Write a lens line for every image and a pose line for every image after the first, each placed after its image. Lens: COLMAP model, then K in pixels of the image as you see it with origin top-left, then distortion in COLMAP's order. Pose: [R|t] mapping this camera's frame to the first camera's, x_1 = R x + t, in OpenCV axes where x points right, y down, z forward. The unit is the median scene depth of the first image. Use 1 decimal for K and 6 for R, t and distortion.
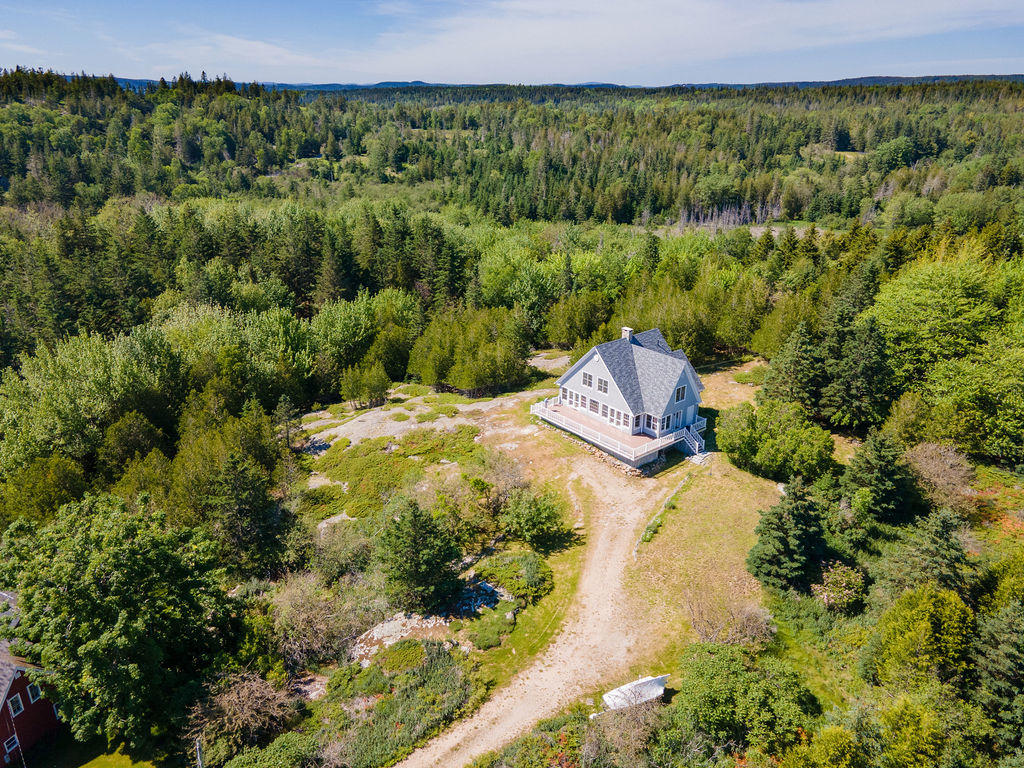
lens RADIAL K [[754.2, 0, 507.6], [0, 754.2, 383.8], [0, 0, 1]] dist [0.050344, -0.001946]
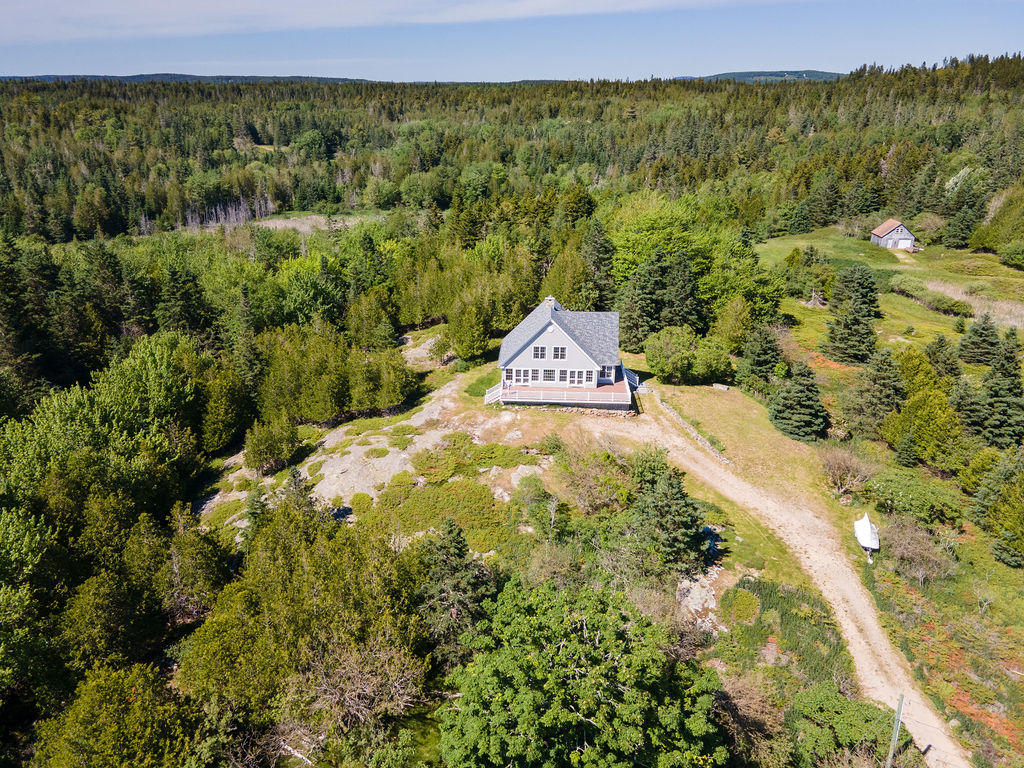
lens RADIAL K [[754.4, 0, 512.0], [0, 754.4, 384.0], [0, 0, 1]] dist [0.040784, 0.004947]
pose [[0.670246, -0.272936, 0.690127, -0.690933], [0.269936, 0.955880, 0.115879, -0.100621], [-0.691306, 0.108623, 0.714350, 0.295786]]
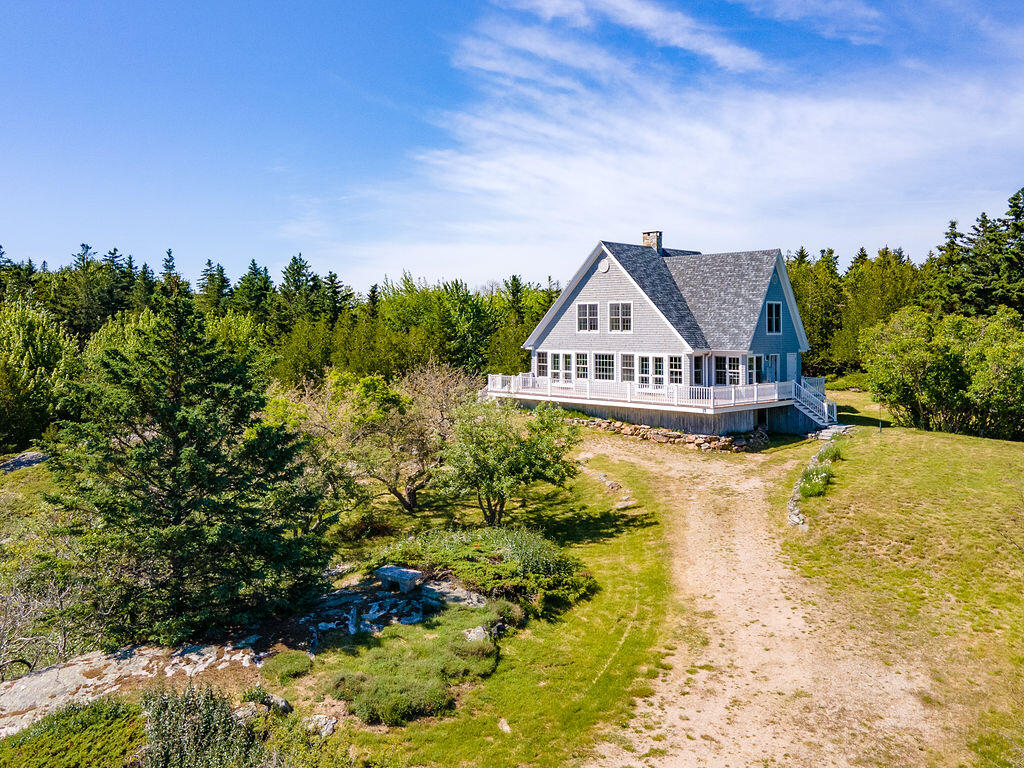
lens RADIAL K [[894.7, 0, 499.1], [0, 894.7, 318.9], [0, 0, 1]] dist [0.034165, 0.000882]
pose [[0.995037, -0.002392, 0.099481, -0.017213], [0.039848, 0.925634, -0.376315, 0.237203], [-0.091183, 0.378411, 0.921136, 0.460682]]
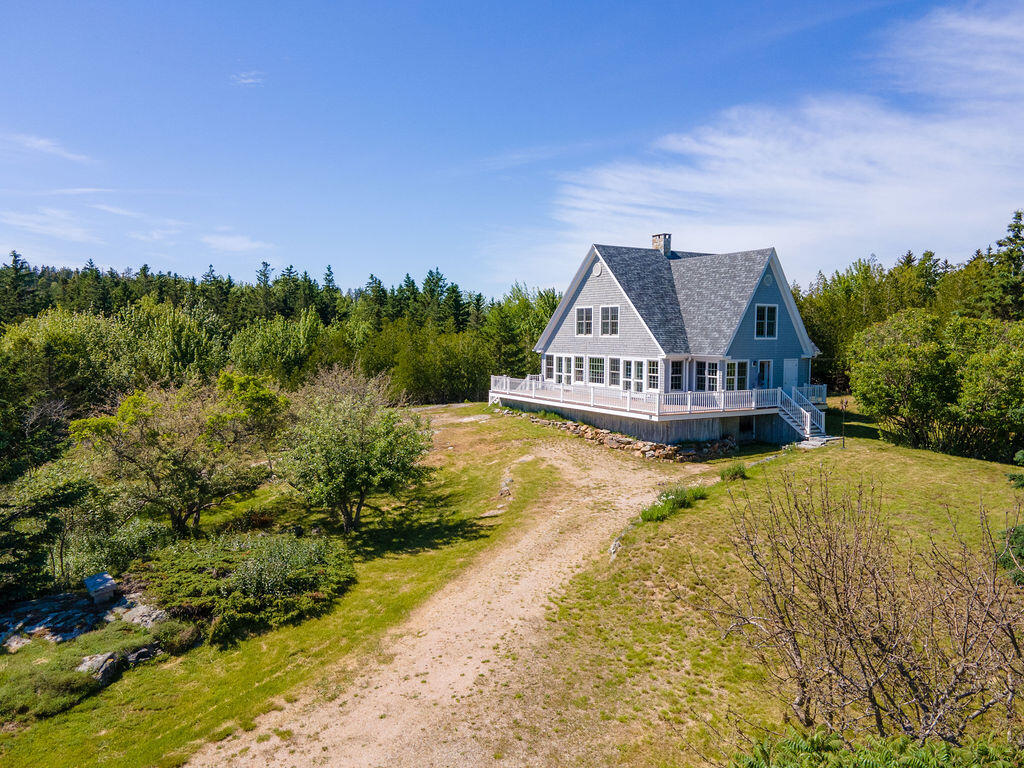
lens RADIAL K [[754.2, 0, 507.6], [0, 754.2, 383.8], [0, 0, 1]] dist [0.050344, -0.001946]
pose [[0.989470, 0.011502, -0.144282, 0.136202], [-0.055249, 0.951373, -0.303047, 0.209465], [0.133780, 0.307827, 0.941990, 0.536076]]
